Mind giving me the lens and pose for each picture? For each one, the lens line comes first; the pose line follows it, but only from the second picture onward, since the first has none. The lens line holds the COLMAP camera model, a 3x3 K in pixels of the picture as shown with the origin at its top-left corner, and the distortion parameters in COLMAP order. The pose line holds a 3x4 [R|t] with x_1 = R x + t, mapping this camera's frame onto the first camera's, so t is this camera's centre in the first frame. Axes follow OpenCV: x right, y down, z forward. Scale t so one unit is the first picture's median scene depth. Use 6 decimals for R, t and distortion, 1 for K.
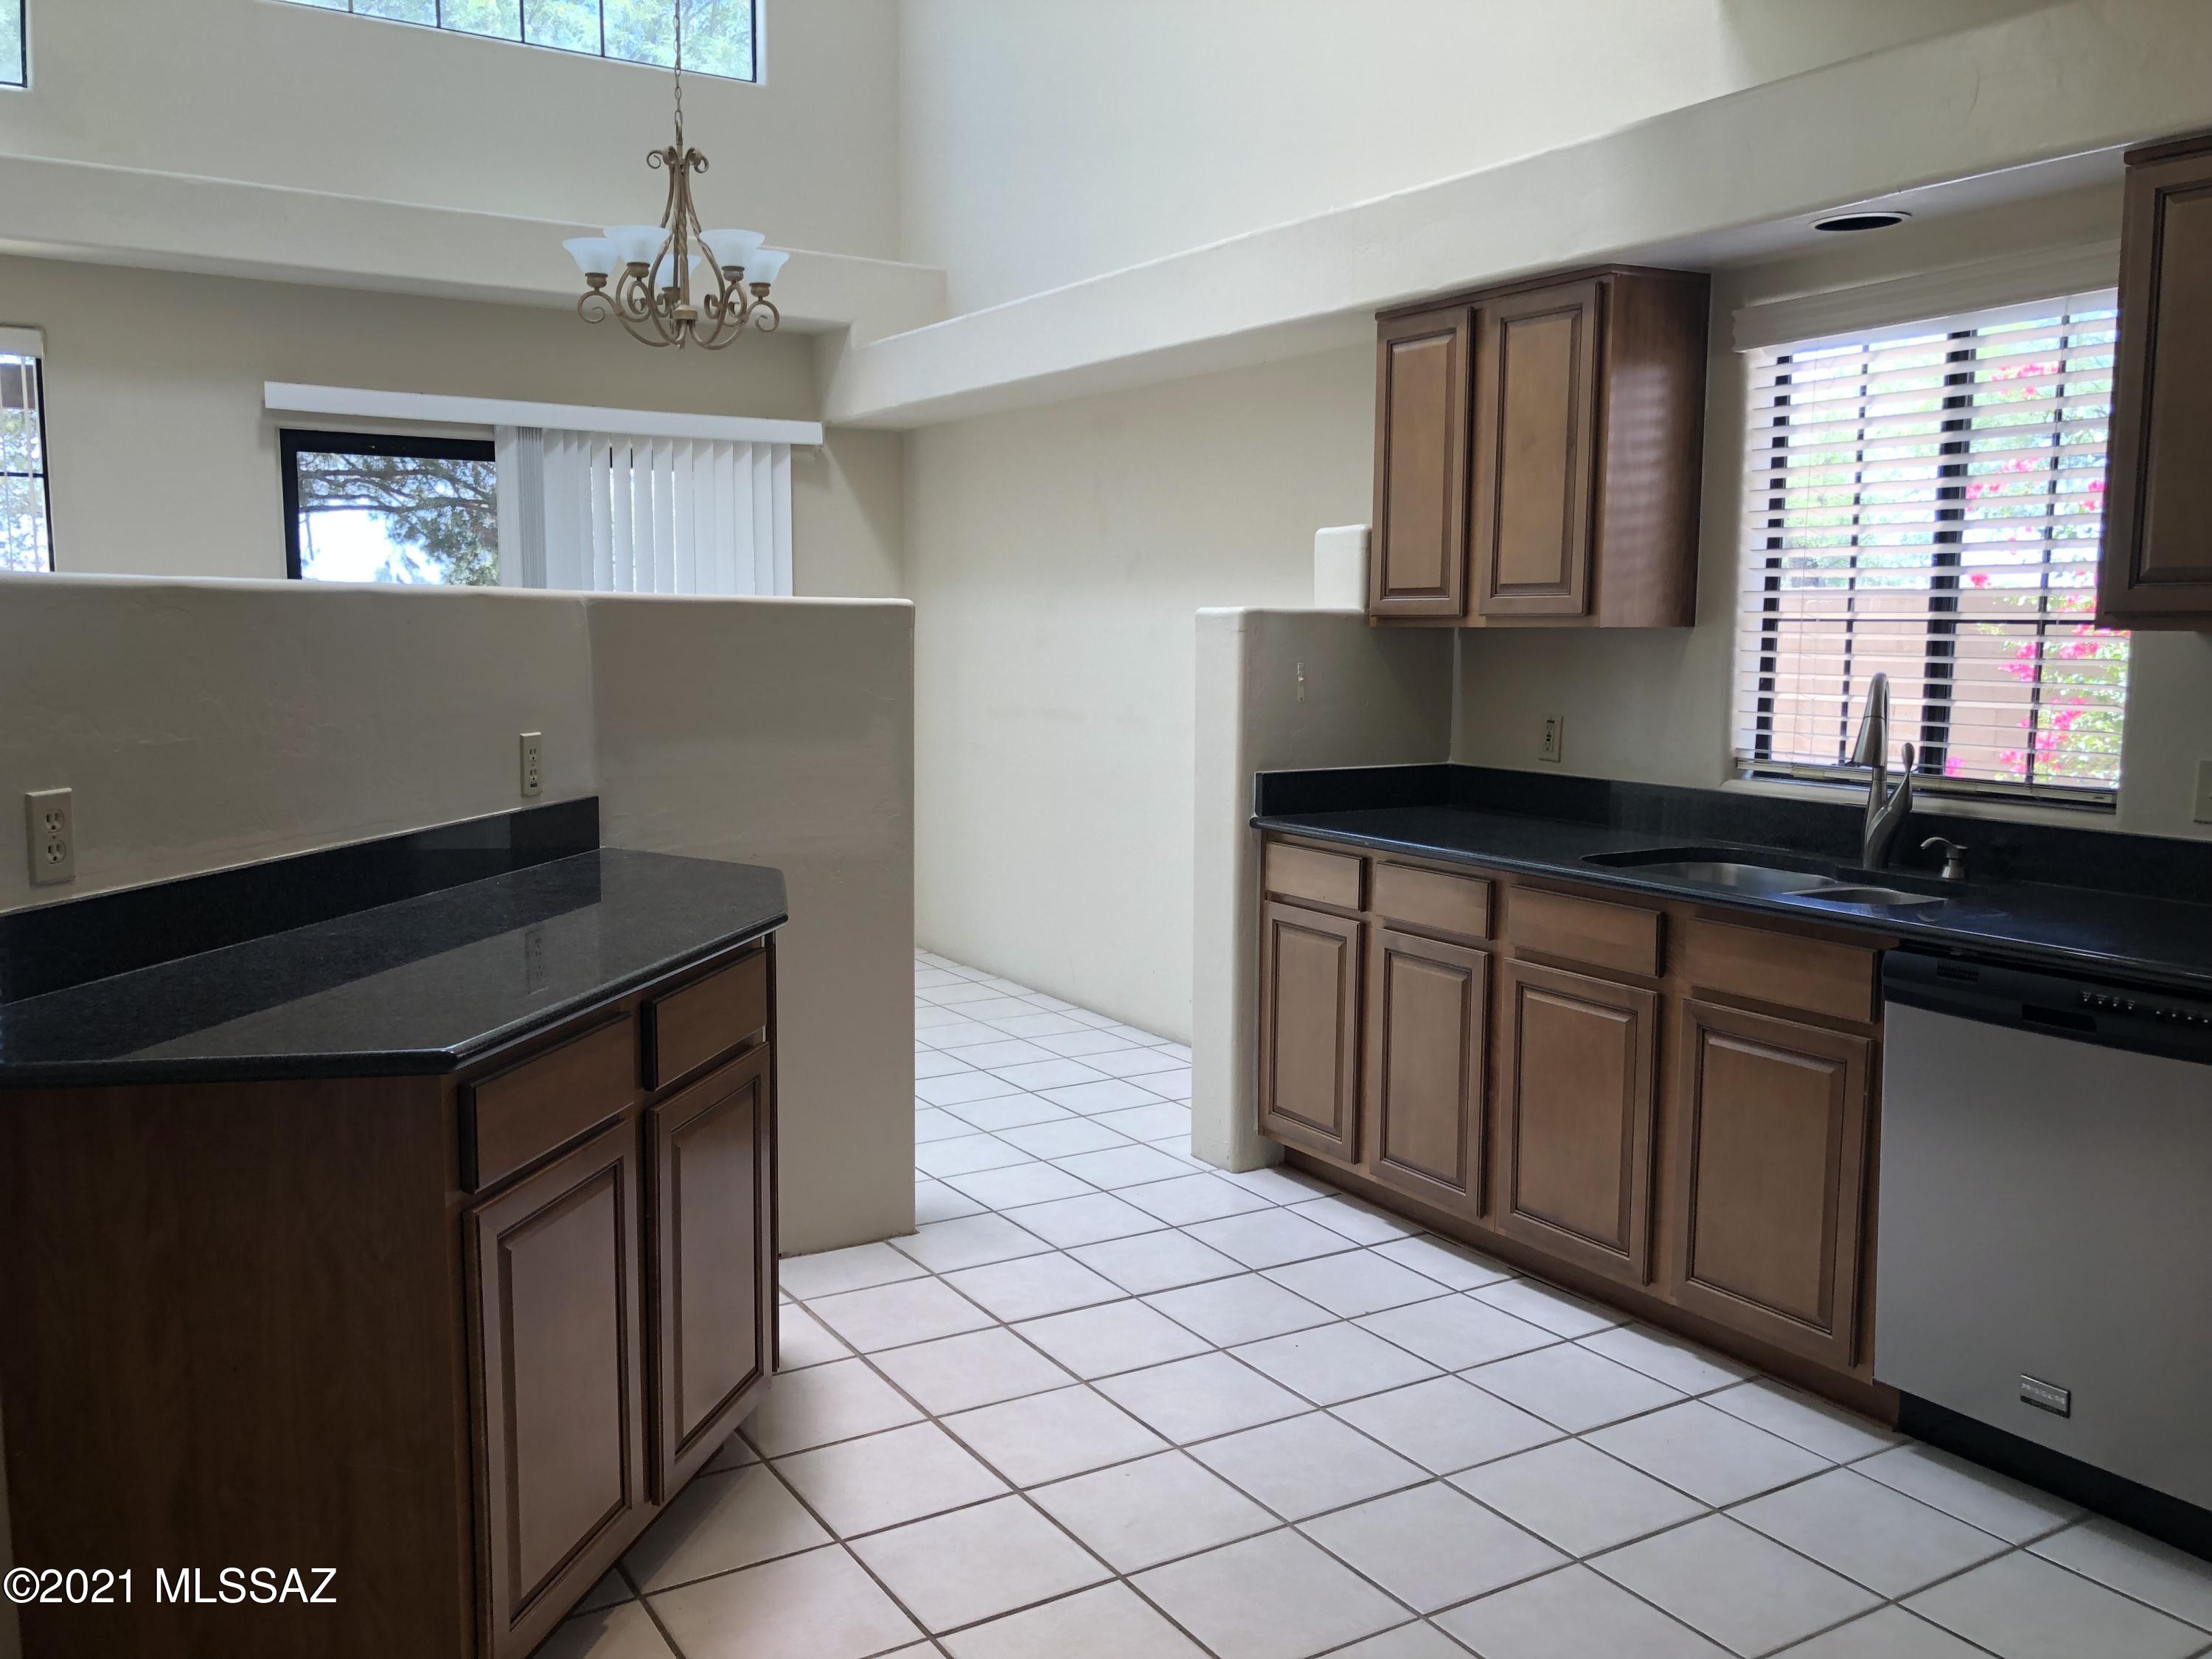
lens RADIAL K [[1797.3, 0, 1108.0], [0, 1797.3, 852.4], [0, 0, 1]] dist [0.034133, -0.044579]
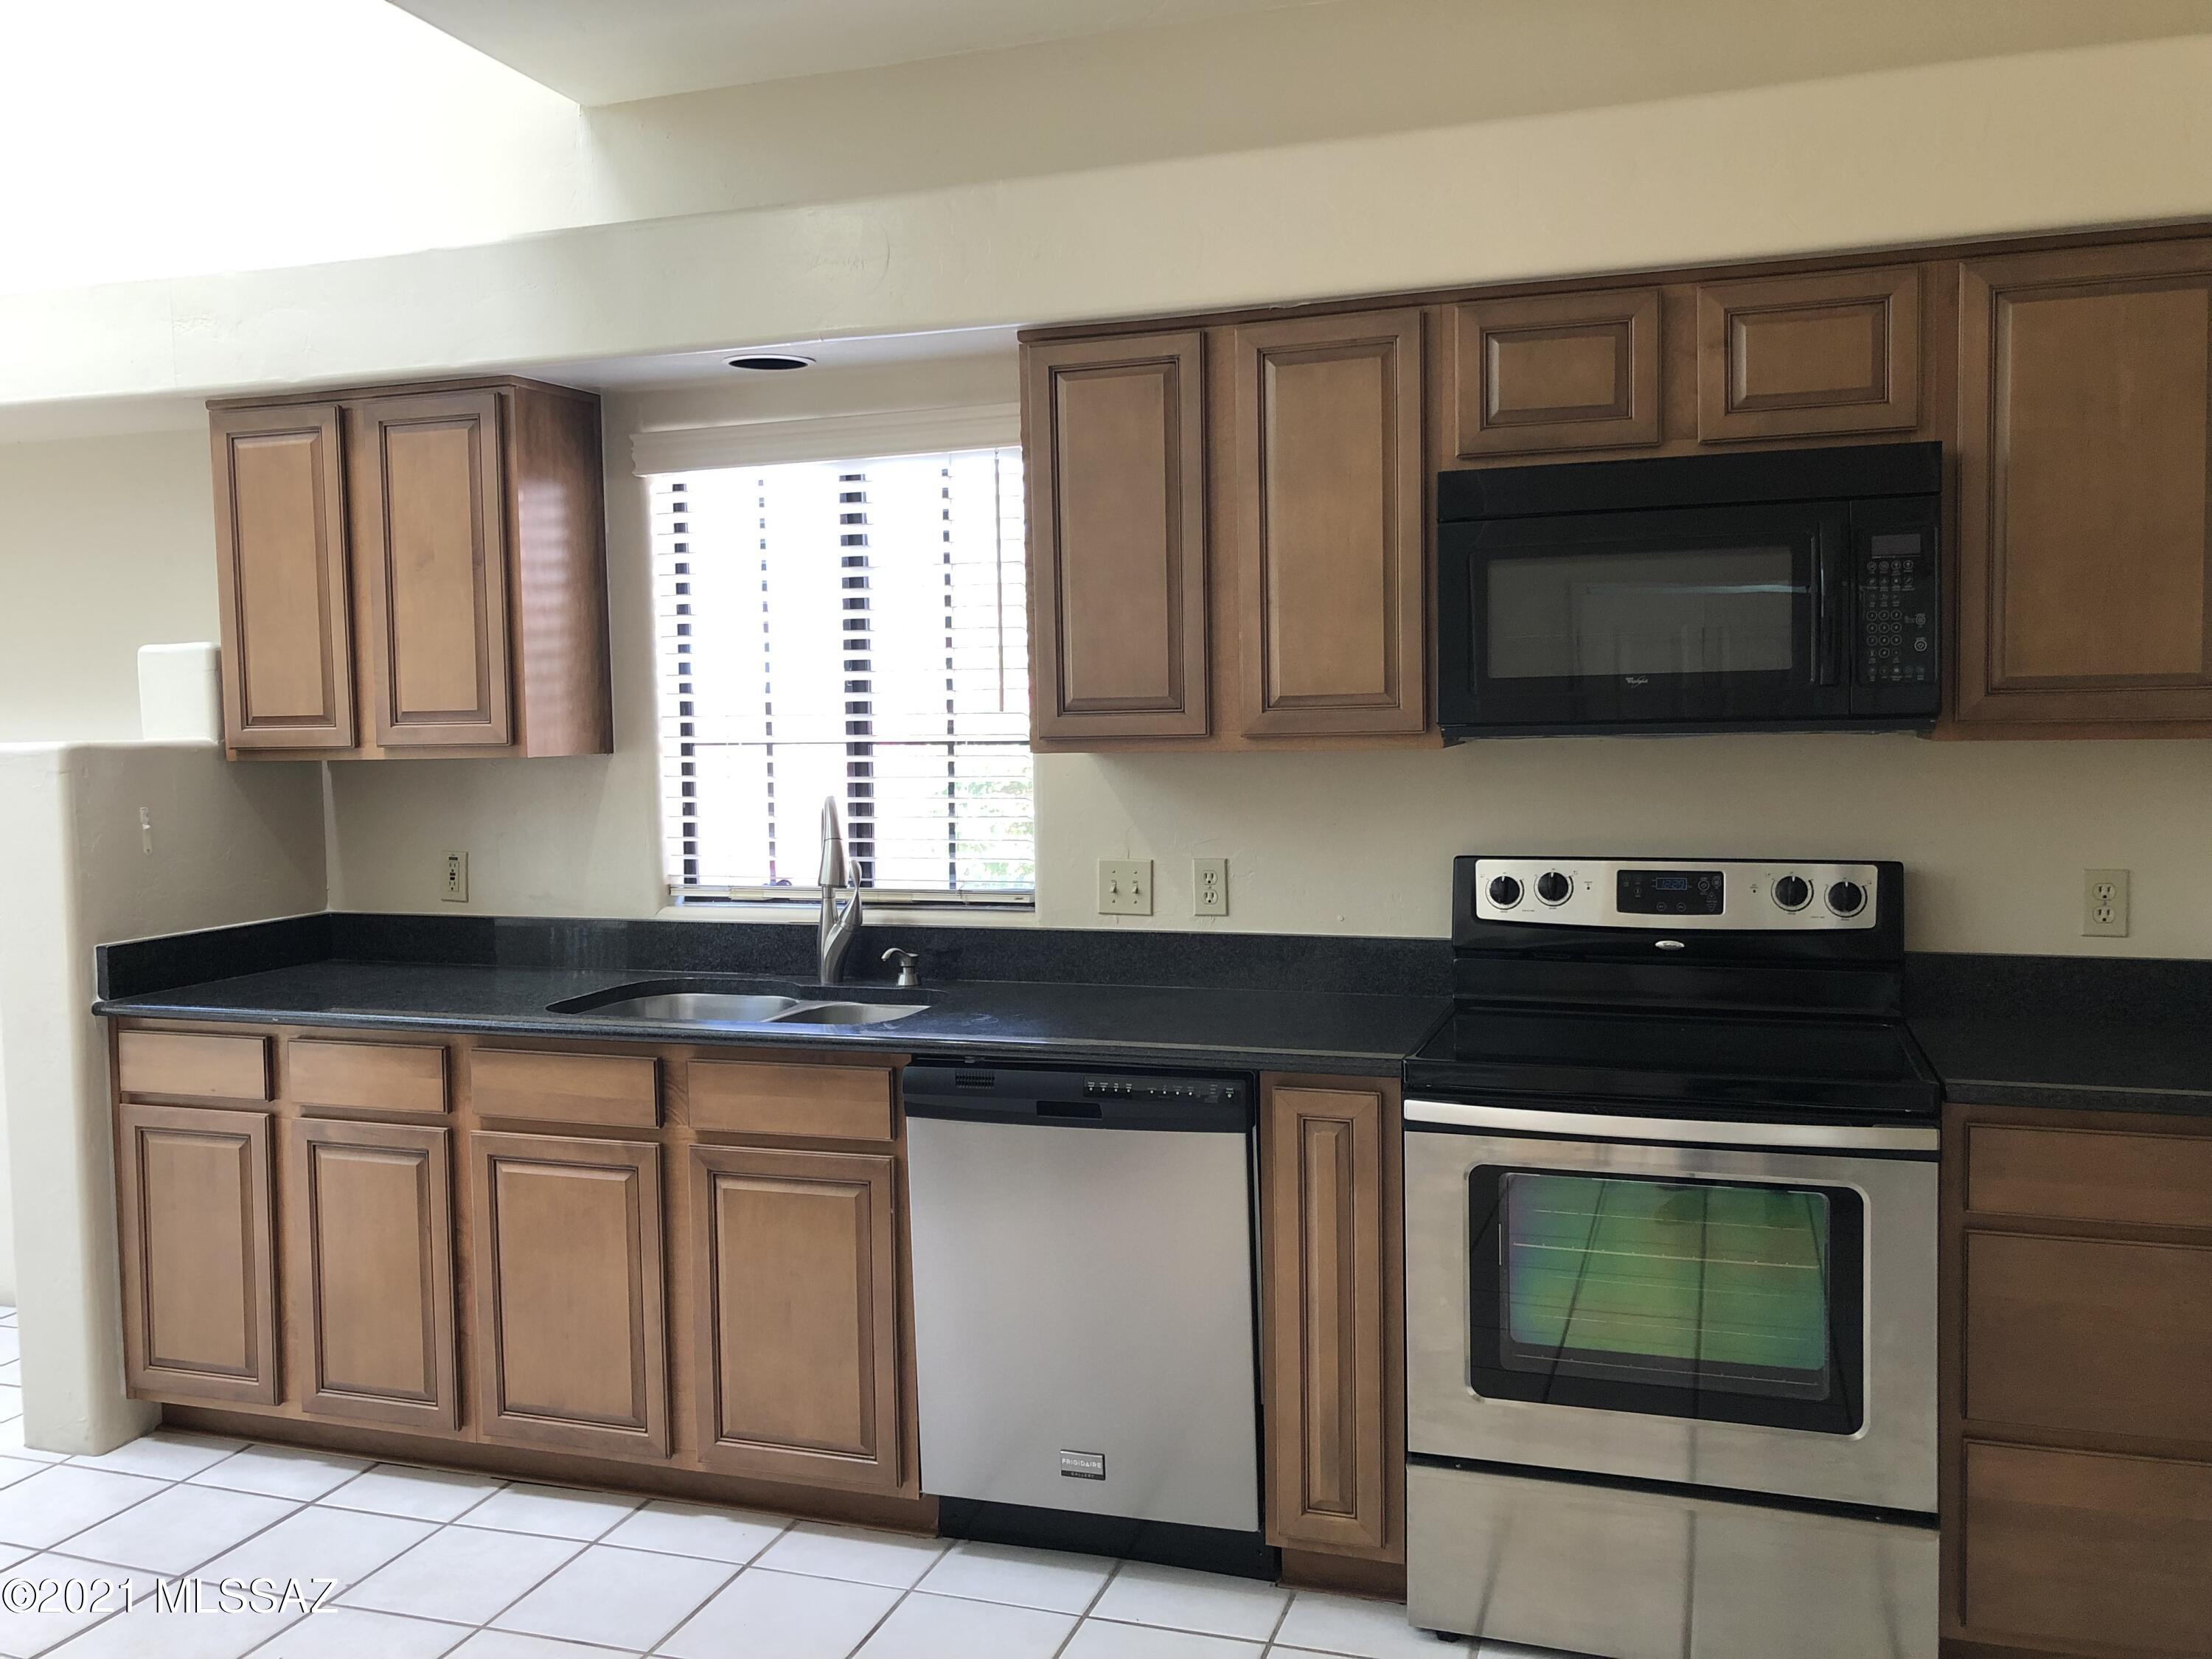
lens RADIAL K [[1797.3, 0, 1108.6], [0, 1797.3, 820.8], [0, 0, 1]] dist [0.034133, -0.044579]
pose [[0.767944, -0.056113, 0.638054, -0.095981], [0.103601, 0.993920, -0.037282, -0.027000], [-0.632083, 0.094734, 0.769089, 0.097999]]
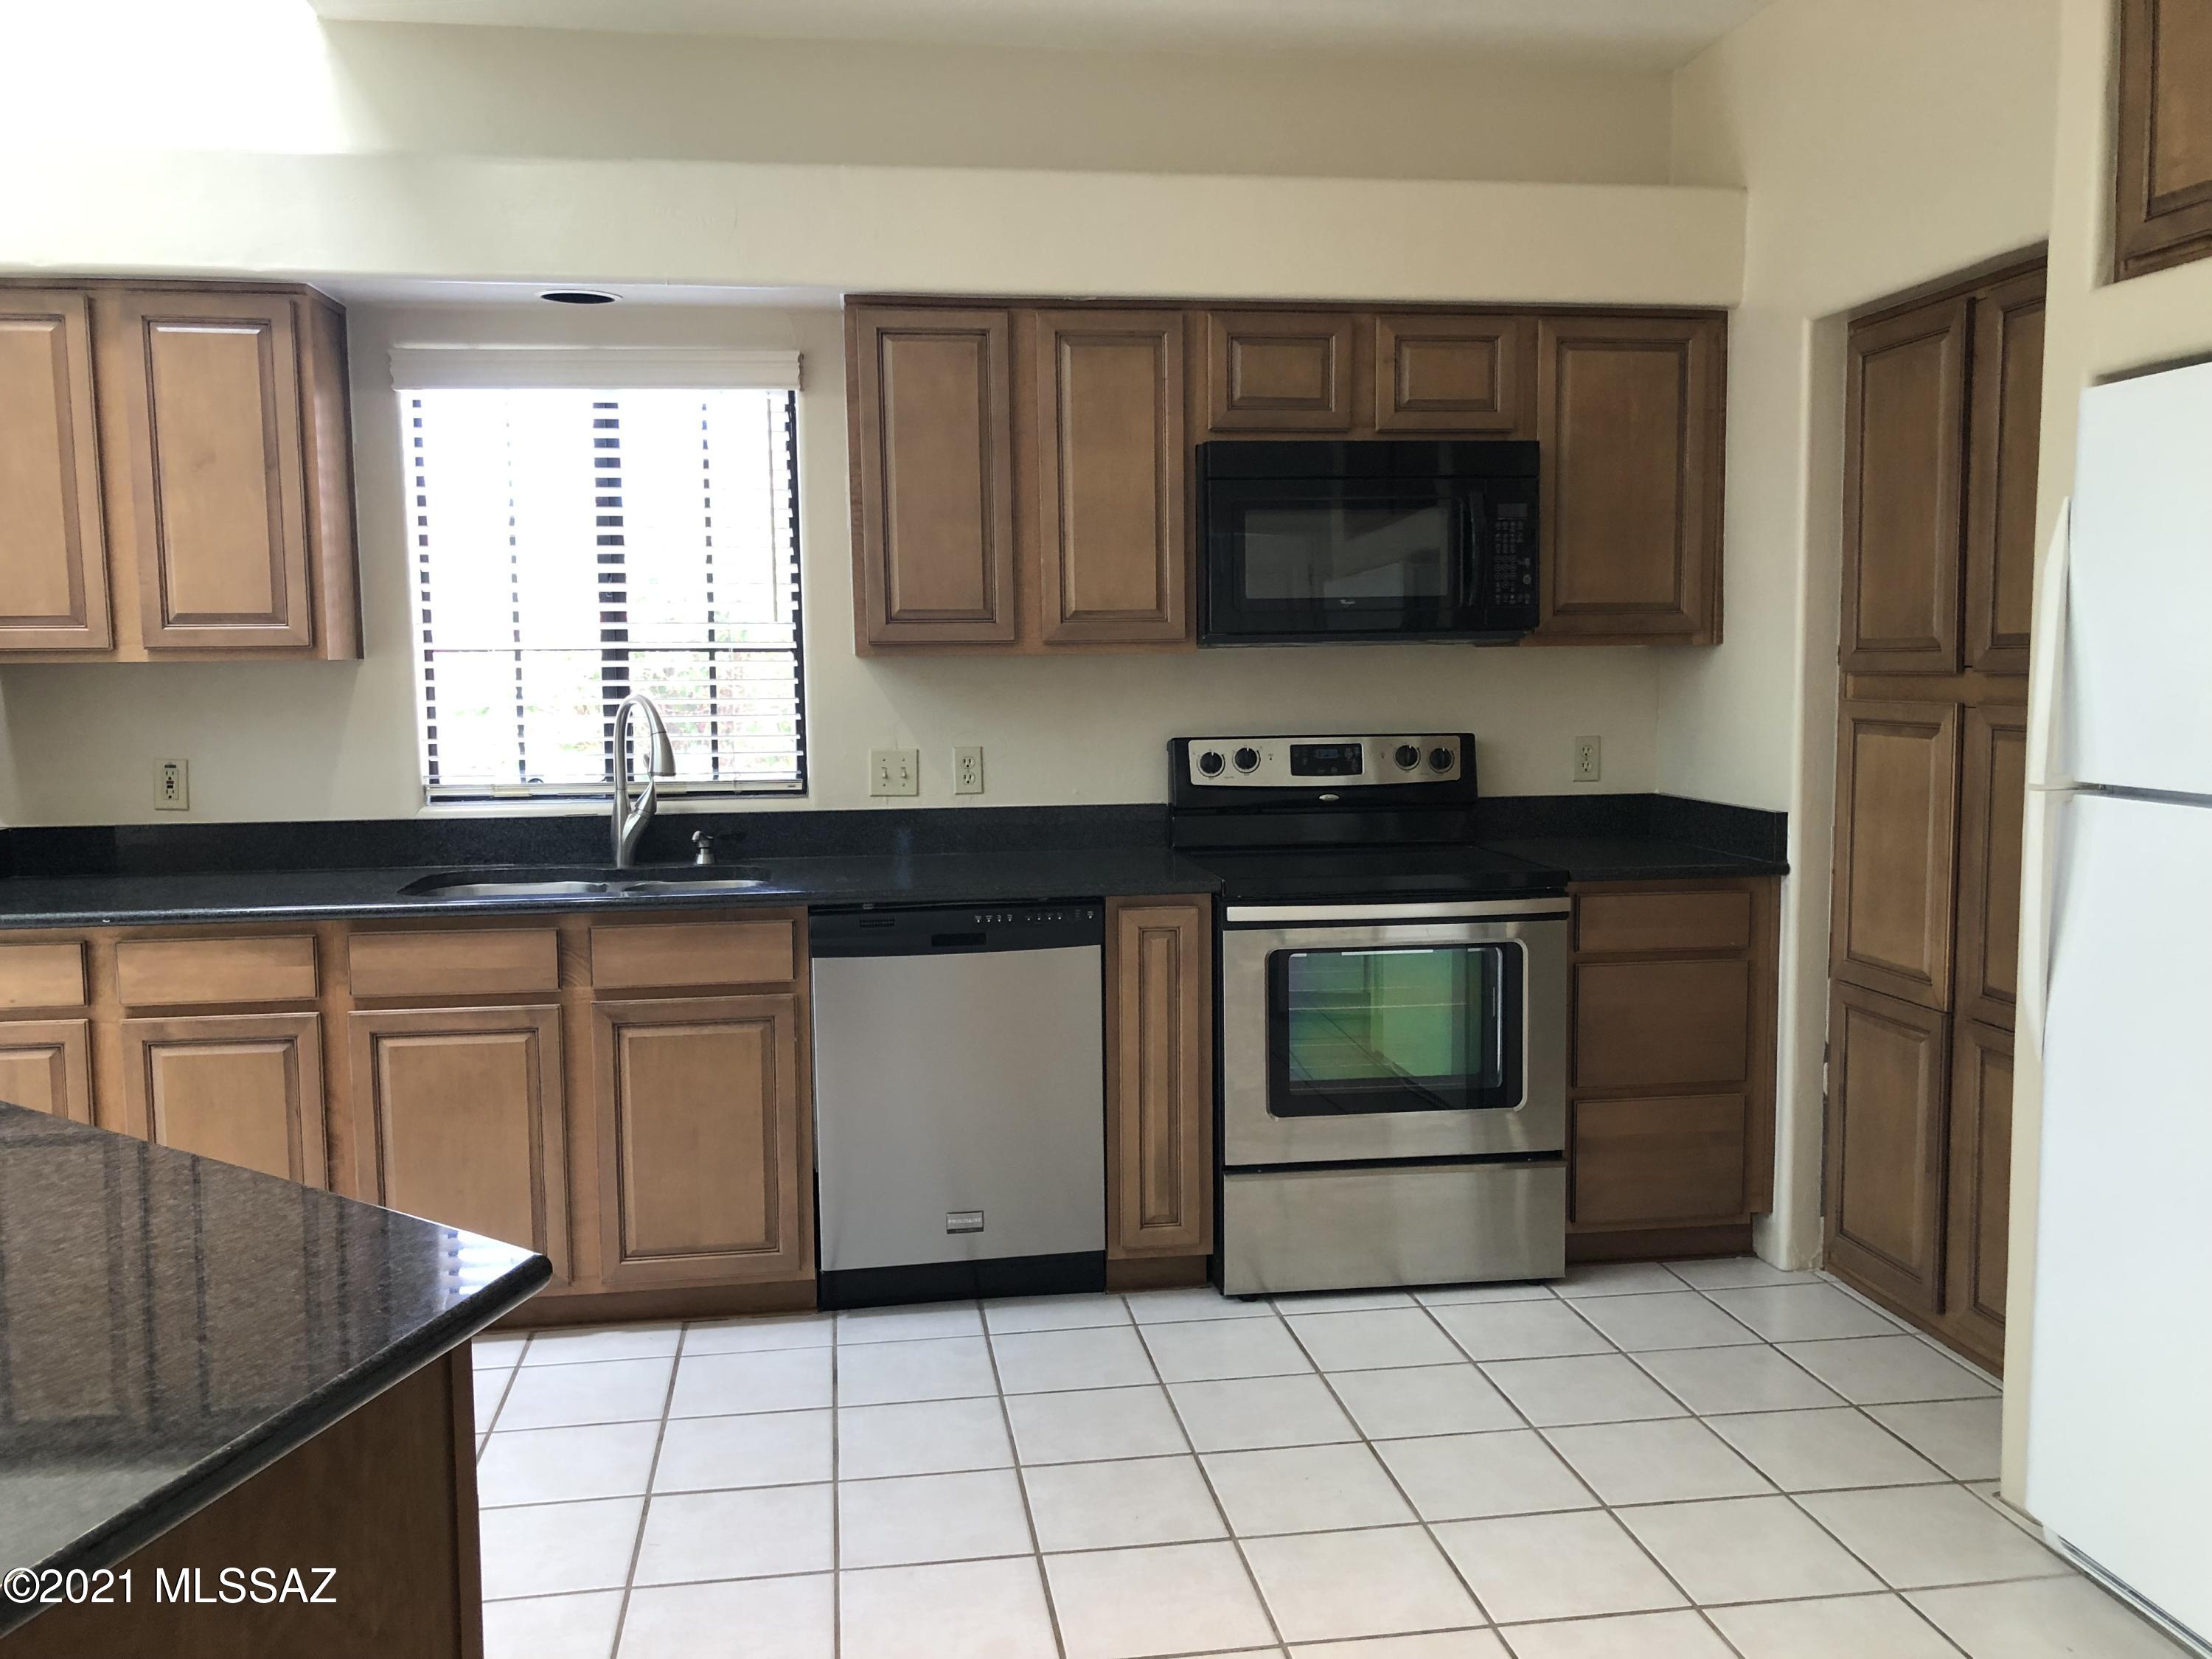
lens RADIAL K [[1797.3, 0, 1107.0], [0, 1797.3, 840.8], [0, 0, 1]] dist [0.034133, -0.044579]
pose [[0.397172, -0.107744, 0.911398, -0.460681], [0.130290, 0.989646, 0.060216, -0.034012], [-0.908449, 0.094830, 0.407097, 0.245471]]
